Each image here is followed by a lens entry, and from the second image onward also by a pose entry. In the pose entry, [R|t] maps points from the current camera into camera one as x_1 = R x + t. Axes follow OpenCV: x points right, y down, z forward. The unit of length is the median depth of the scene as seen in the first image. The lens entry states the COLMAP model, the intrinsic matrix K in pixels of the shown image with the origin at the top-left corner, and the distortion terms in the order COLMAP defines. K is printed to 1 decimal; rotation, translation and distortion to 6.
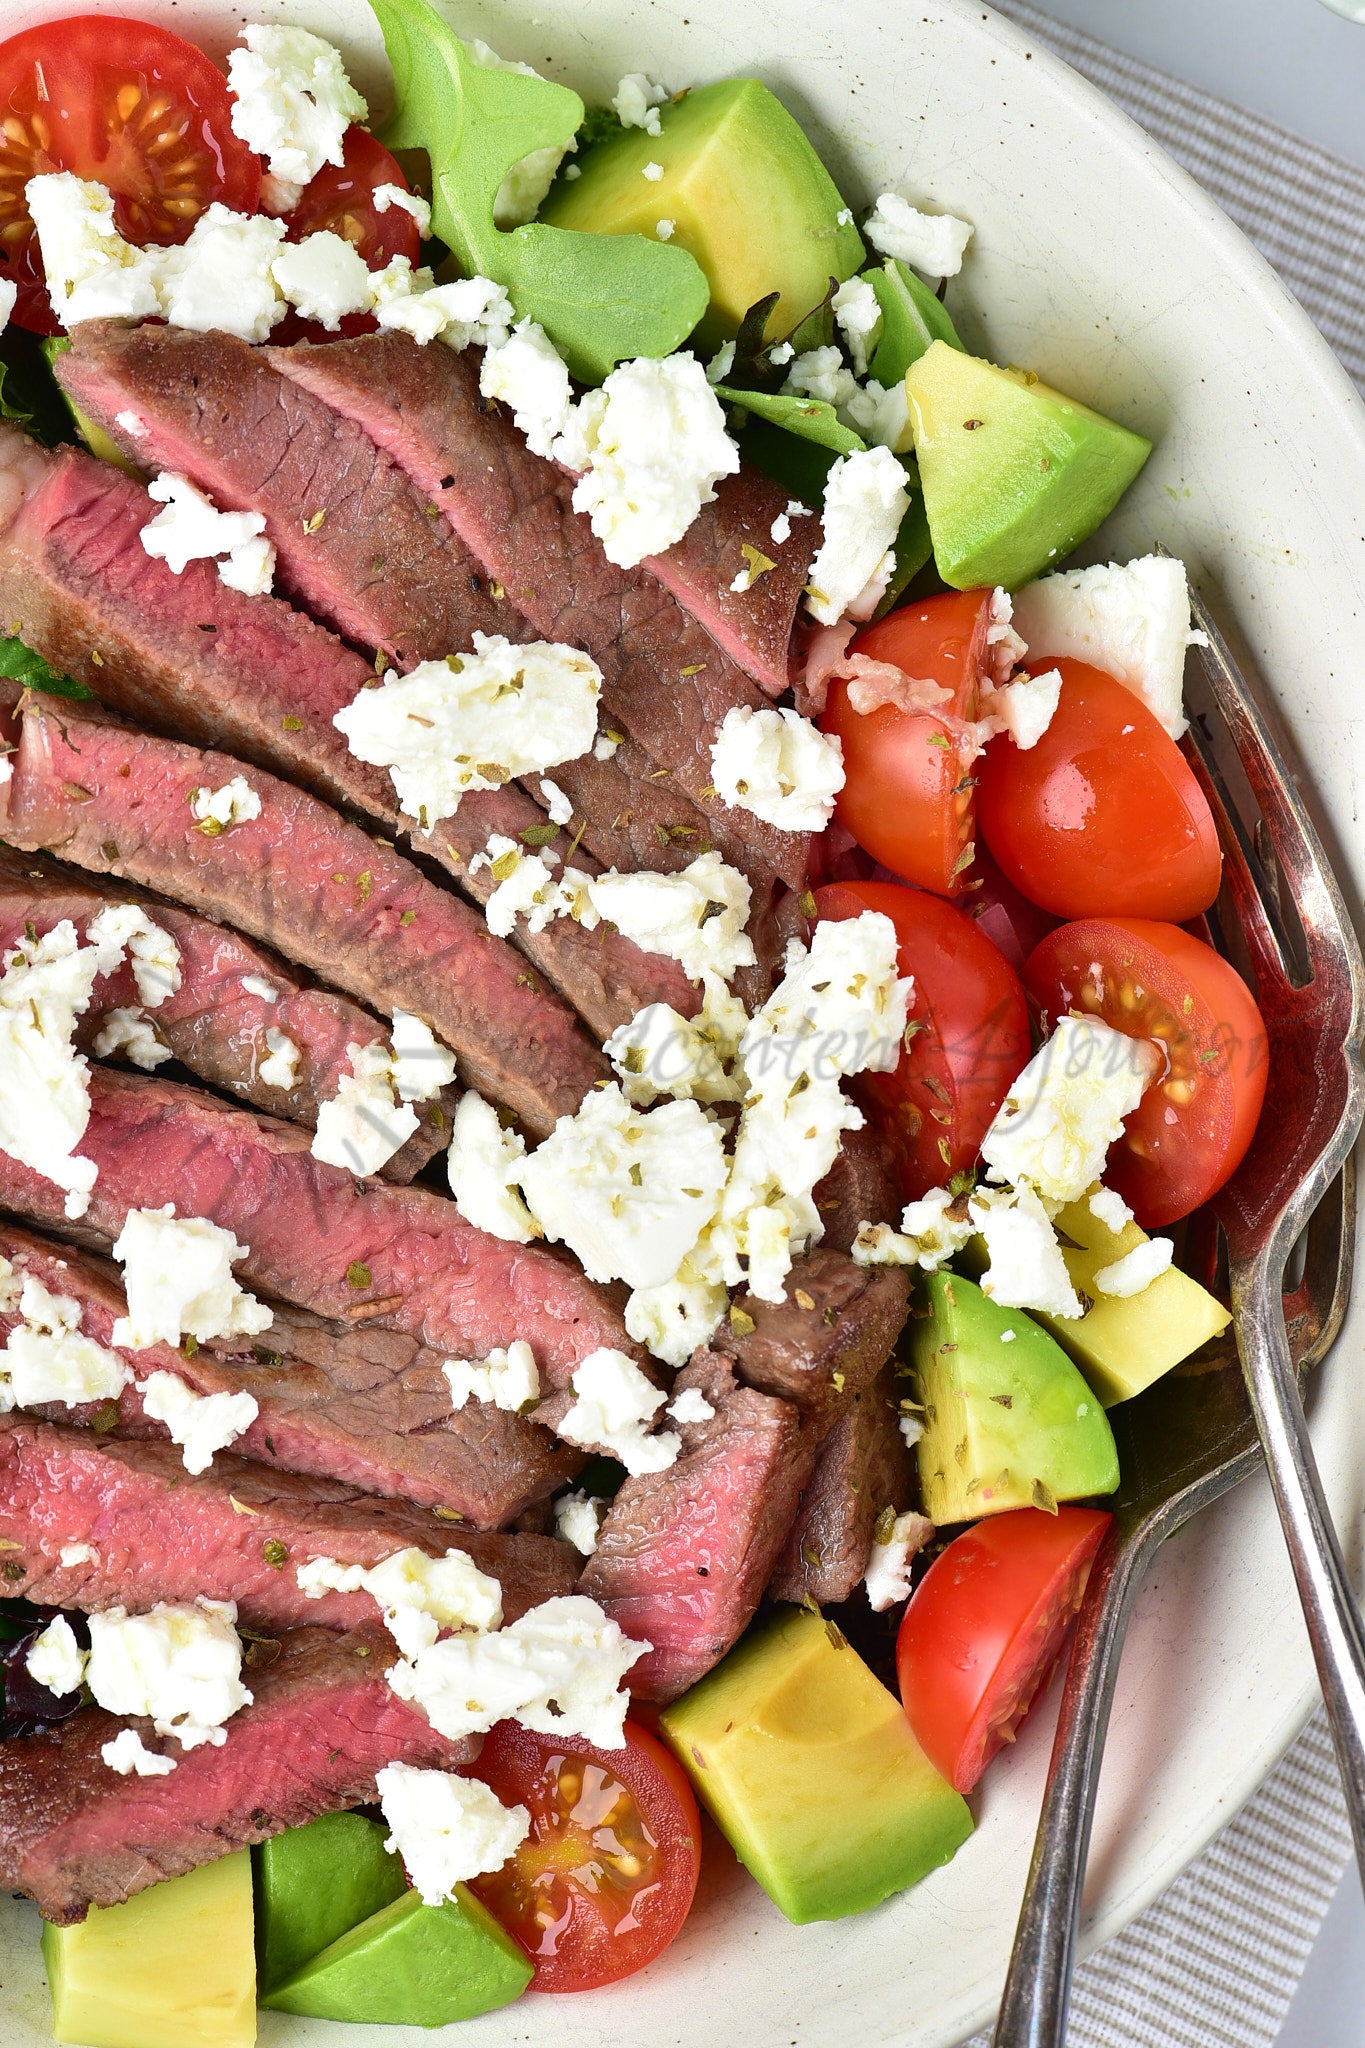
lens RADIAL K [[8817.3, 0, 813.9], [0, 8817.3, 1151.4], [0, 0, 1]] dist [-0.149309, 0.000000]
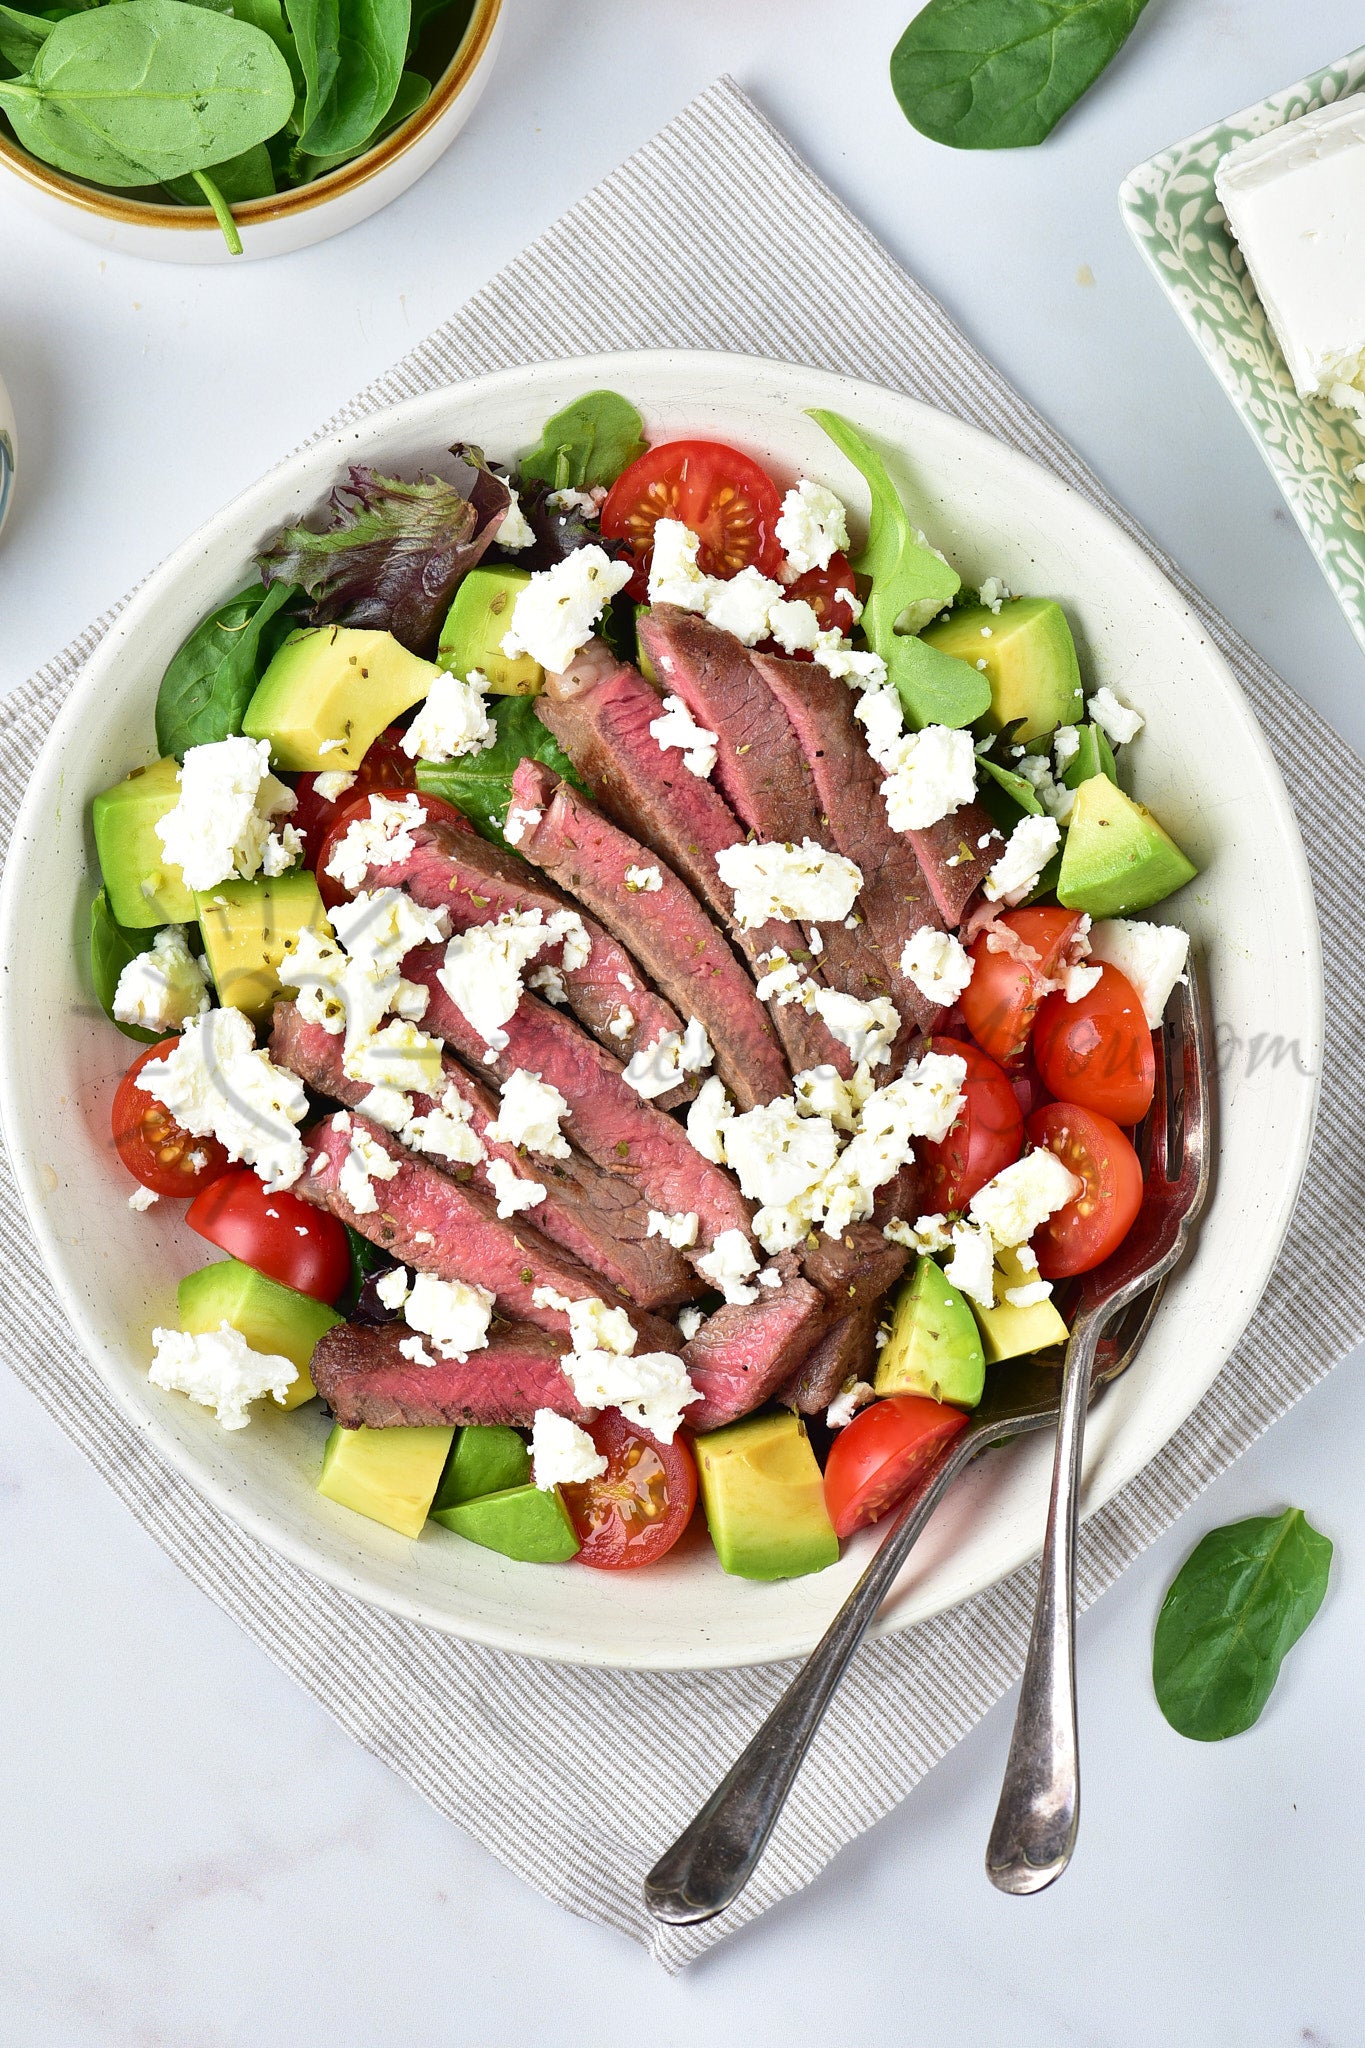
lens RADIAL K [[8817.3, 0, 618.6], [0, 8817.3, 1154.4], [0, 0, 1]] dist [-0.149309, 0.000000]
pose [[0.937803, 0.342280, -0.058055, 0.052809], [-0.344980, 0.937516, -0.045306, 0.097314], [0.038920, 0.062516, 0.997285, -0.801087]]
